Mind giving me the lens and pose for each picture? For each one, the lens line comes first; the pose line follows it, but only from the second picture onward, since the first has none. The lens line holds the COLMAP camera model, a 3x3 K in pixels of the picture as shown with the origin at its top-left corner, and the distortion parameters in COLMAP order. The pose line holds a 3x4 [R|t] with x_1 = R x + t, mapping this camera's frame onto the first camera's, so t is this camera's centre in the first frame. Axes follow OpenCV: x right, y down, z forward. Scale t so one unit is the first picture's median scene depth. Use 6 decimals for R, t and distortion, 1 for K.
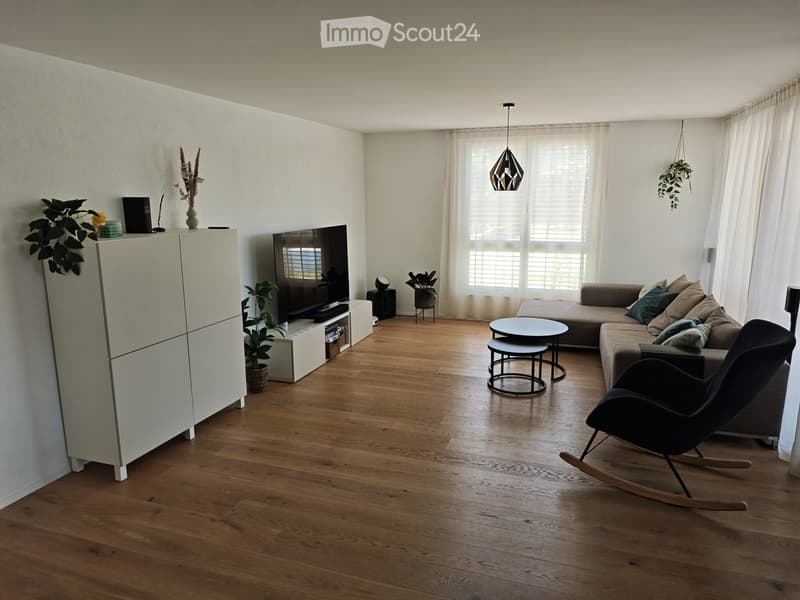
lens RADIAL K [[546.0, 0, 400.1], [0, 546.0, 305.6], [0, 0, 1]] dist [0.019121, -0.019006]
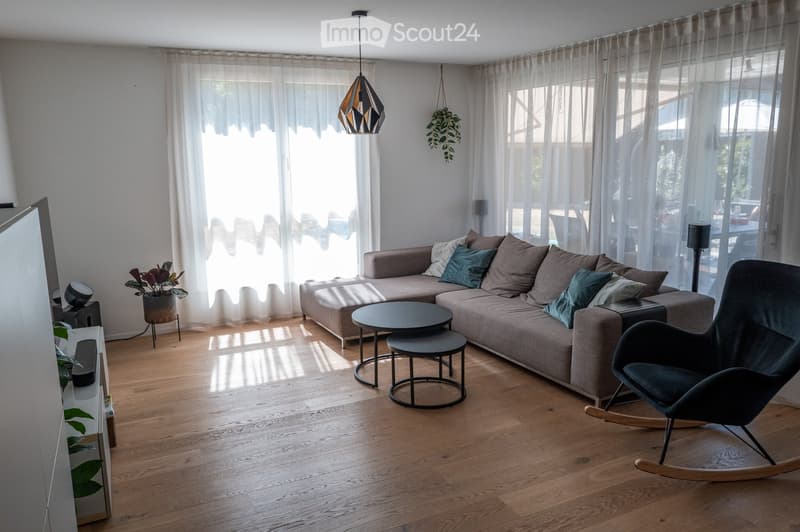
lens RADIAL K [[619.7, 0, 400.2], [0, 619.7, 263.9], [0, 0, 1]] dist [0.011406, 0.001321]
pose [[0.709374, -0.126073, 0.693465, -0.296921], [0.153031, 0.987952, 0.023069, -0.042310], [-0.688019, 0.089757, 0.720121, 0.326417]]
